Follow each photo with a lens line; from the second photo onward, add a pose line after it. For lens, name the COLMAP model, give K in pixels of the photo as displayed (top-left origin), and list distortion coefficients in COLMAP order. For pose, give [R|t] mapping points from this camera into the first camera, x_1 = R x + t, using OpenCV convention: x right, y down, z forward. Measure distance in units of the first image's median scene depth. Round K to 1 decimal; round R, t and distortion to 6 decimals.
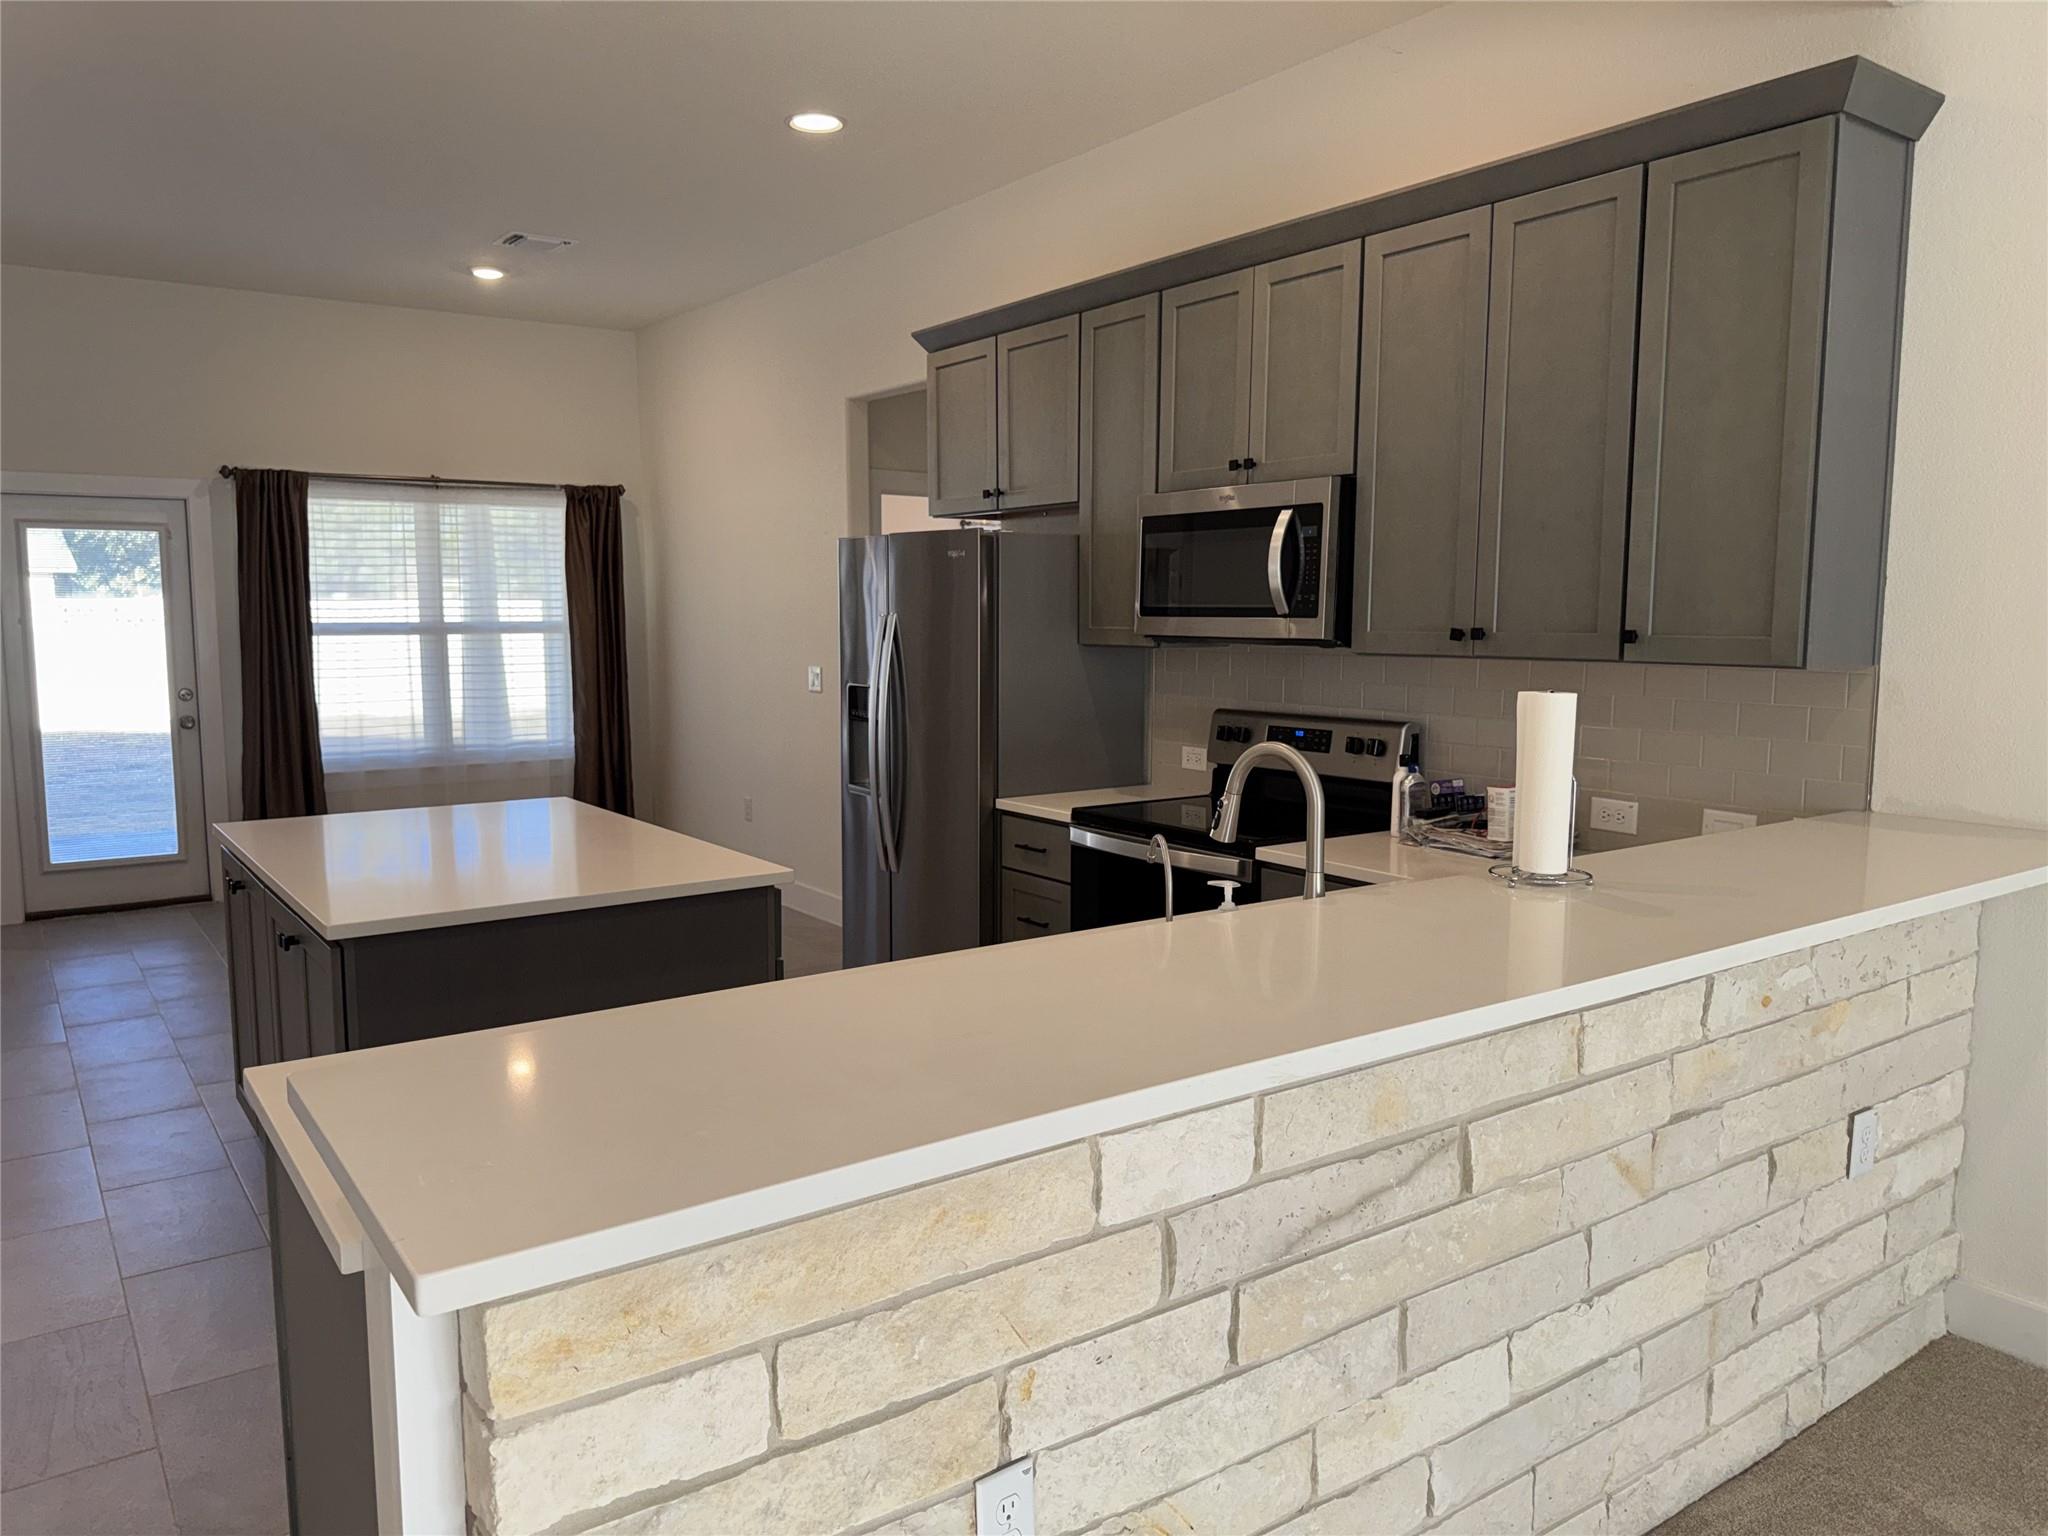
lens RADIAL K [[1446.1, 0, 1021.5], [0, 1446.1, 780.1], [0, 0, 1]] dist [0.080463, -0.100220]
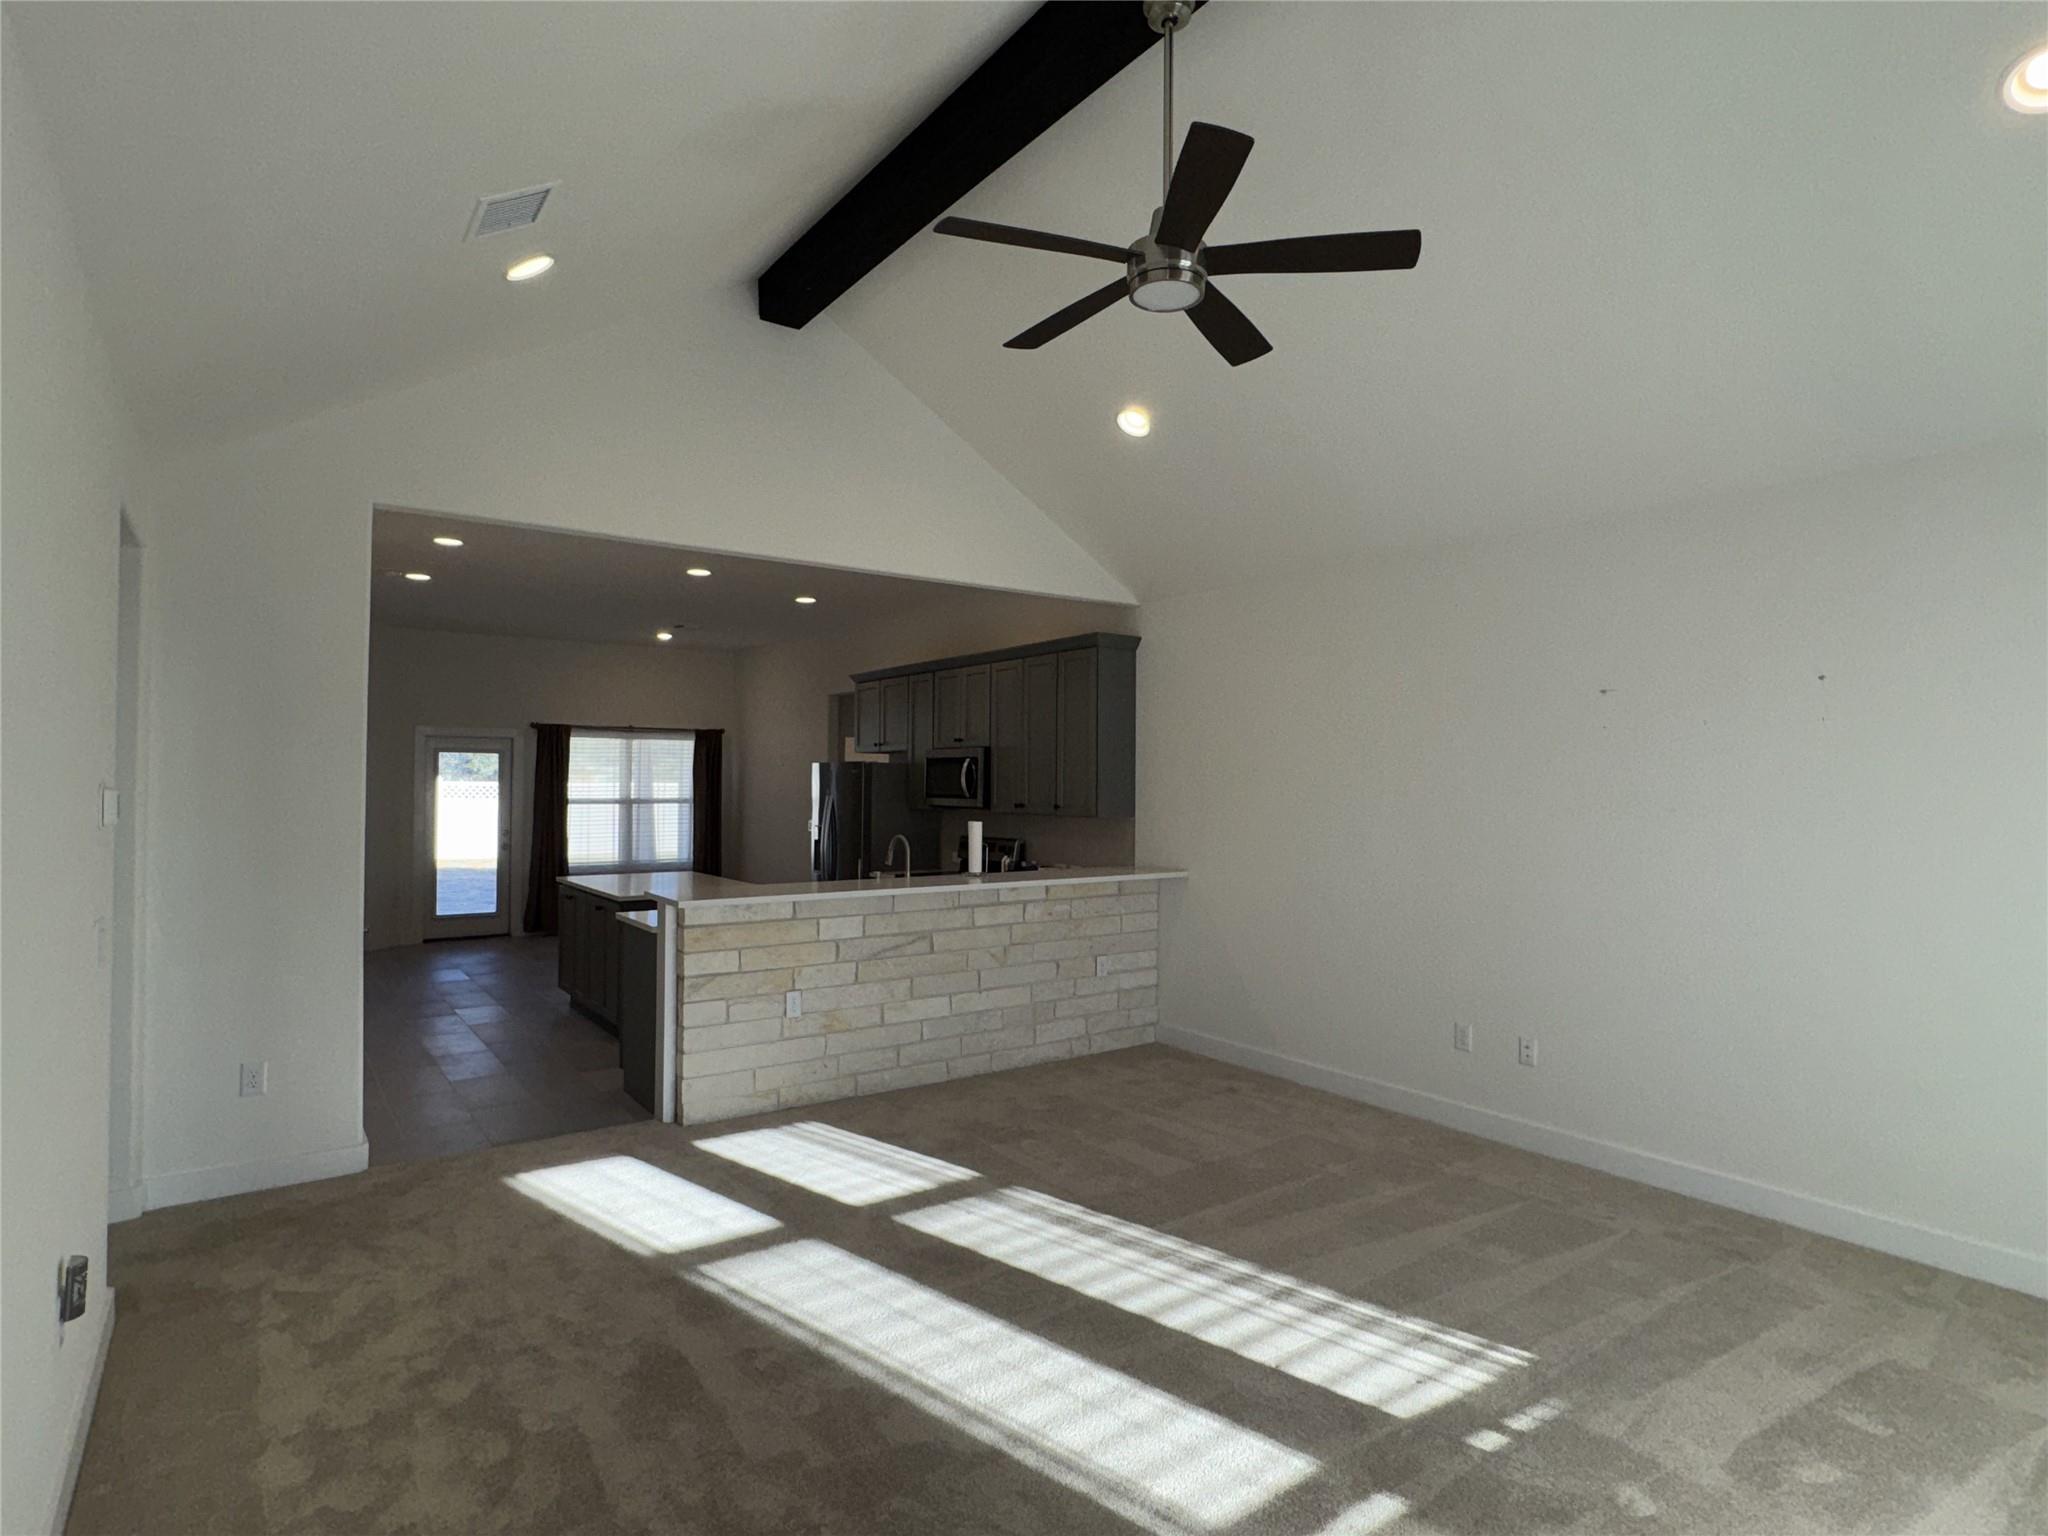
lens RADIAL K [[1097.9, 0, 1023.9], [0, 1097.9, 774.7], [0, 0, 1]] dist [-0.008714, 0.005674]
pose [[0.999980, 0.006362, 0.000394, 0.254653], [-0.006259, 0.991671, -0.128648, 0.090871], [-0.001209, 0.128643, 0.991690, -0.890647]]
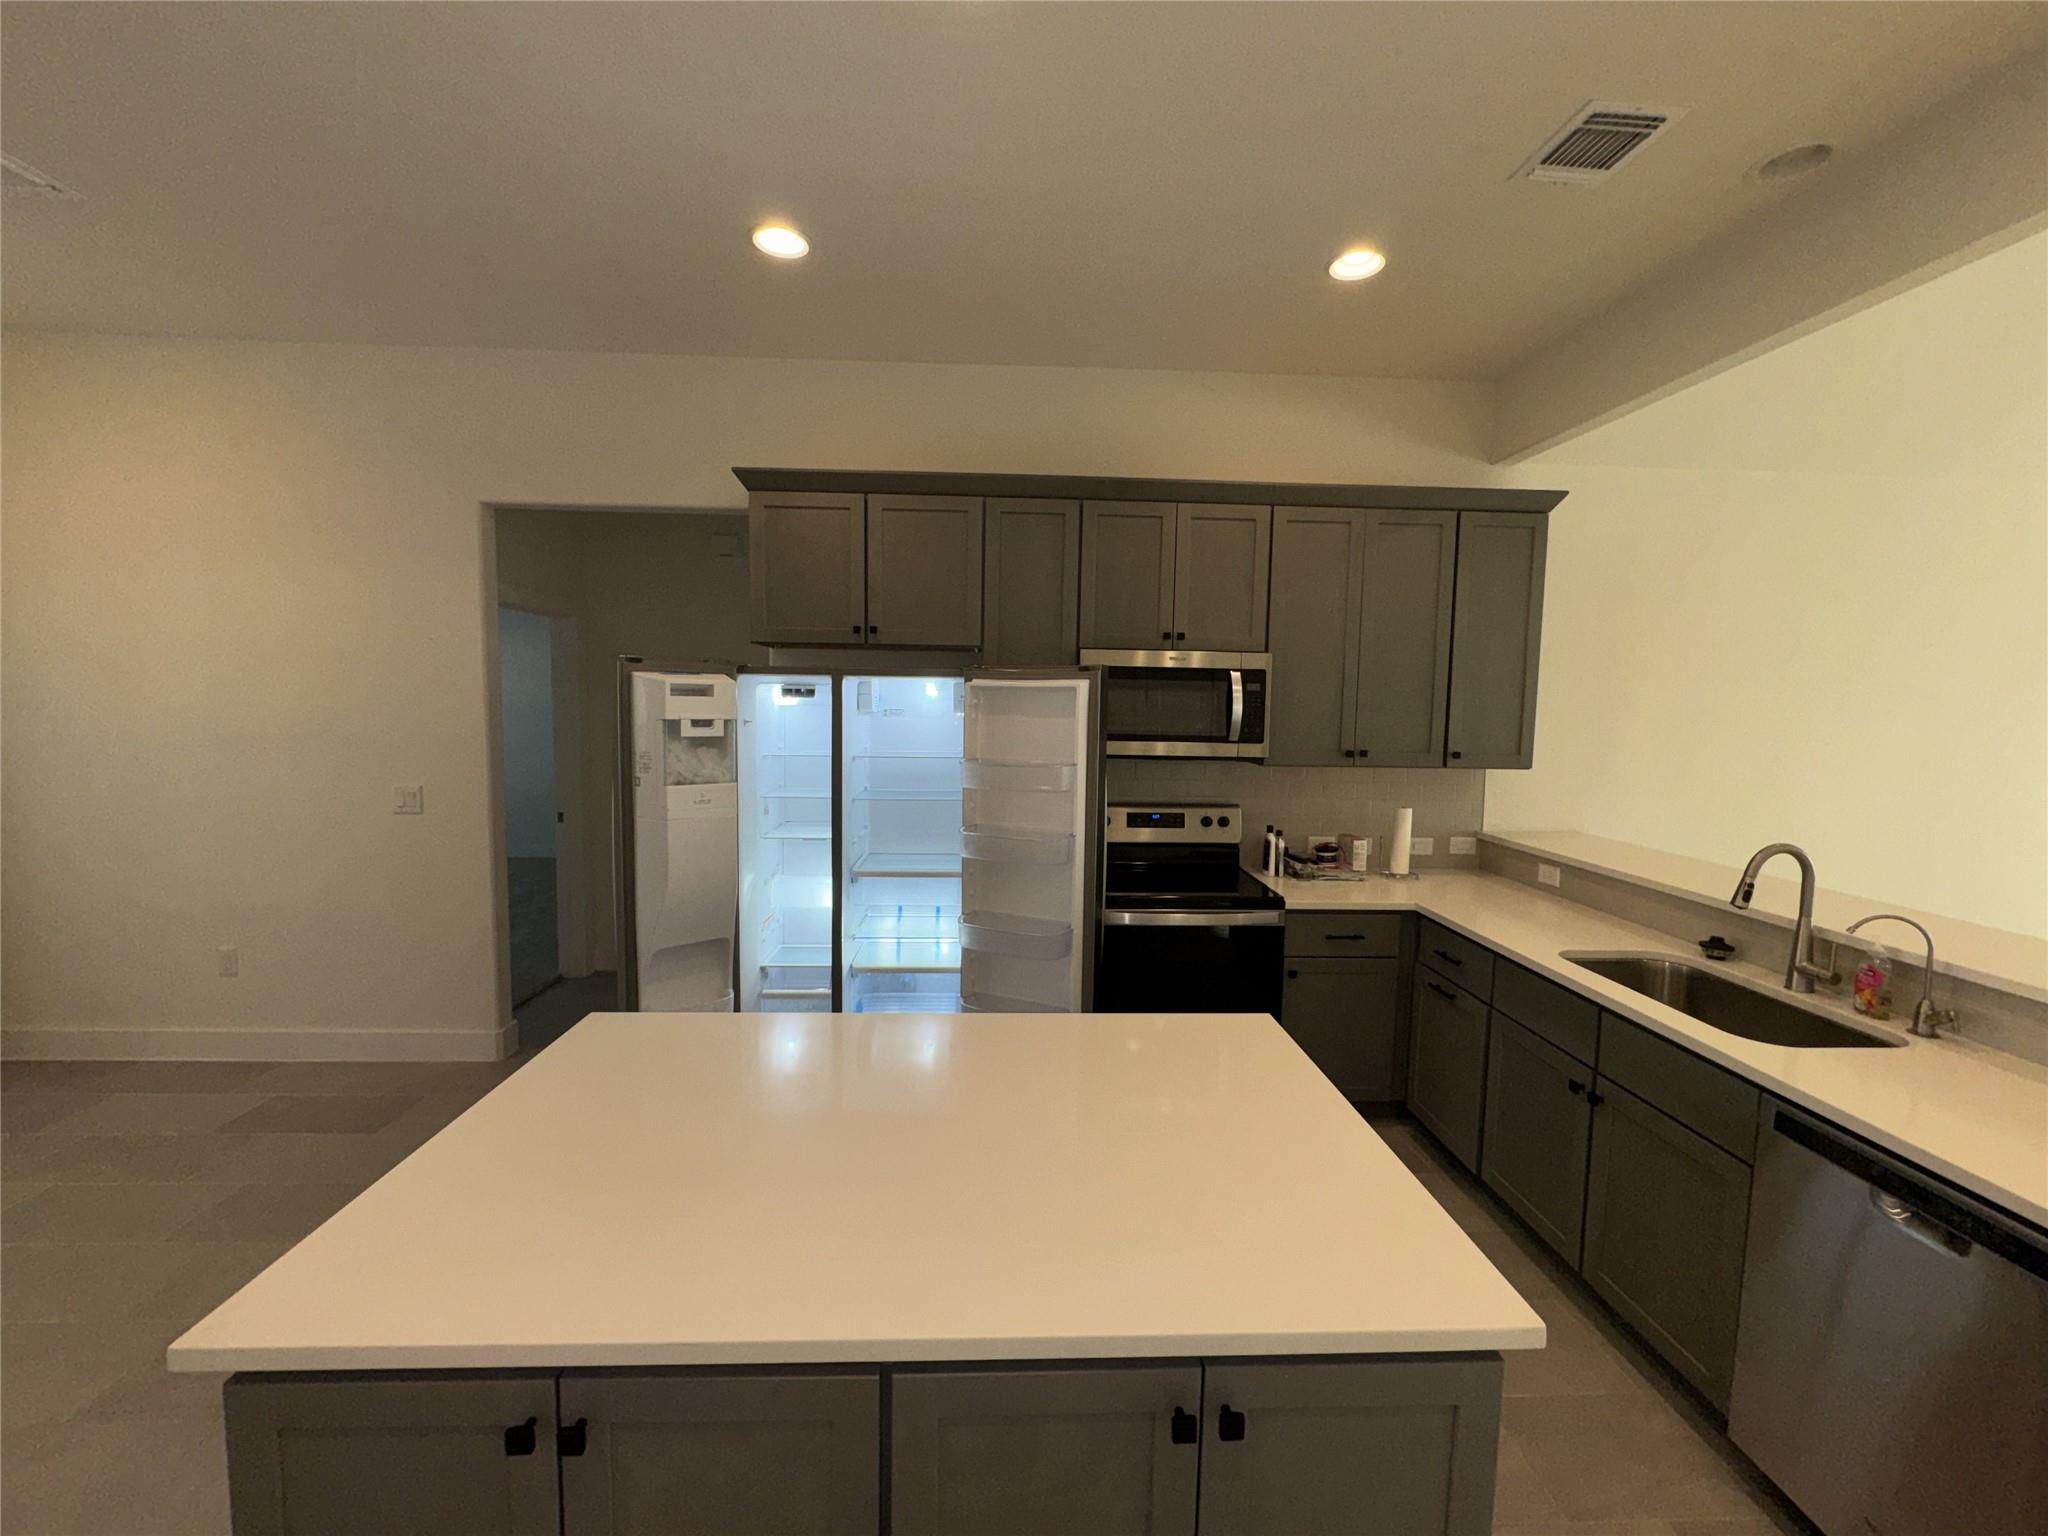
lens RADIAL K [[817.0, 0, 1018.6], [0, 817.0, 761.9], [0, 0, 1]] dist [-0.003520, 0.001473]
pose [[0.545963, -0.052071, 0.836190, -0.581634], [0.082420, 0.996564, 0.008245, -0.106607], [-0.833745, 0.064417, 0.548379, 0.656483]]
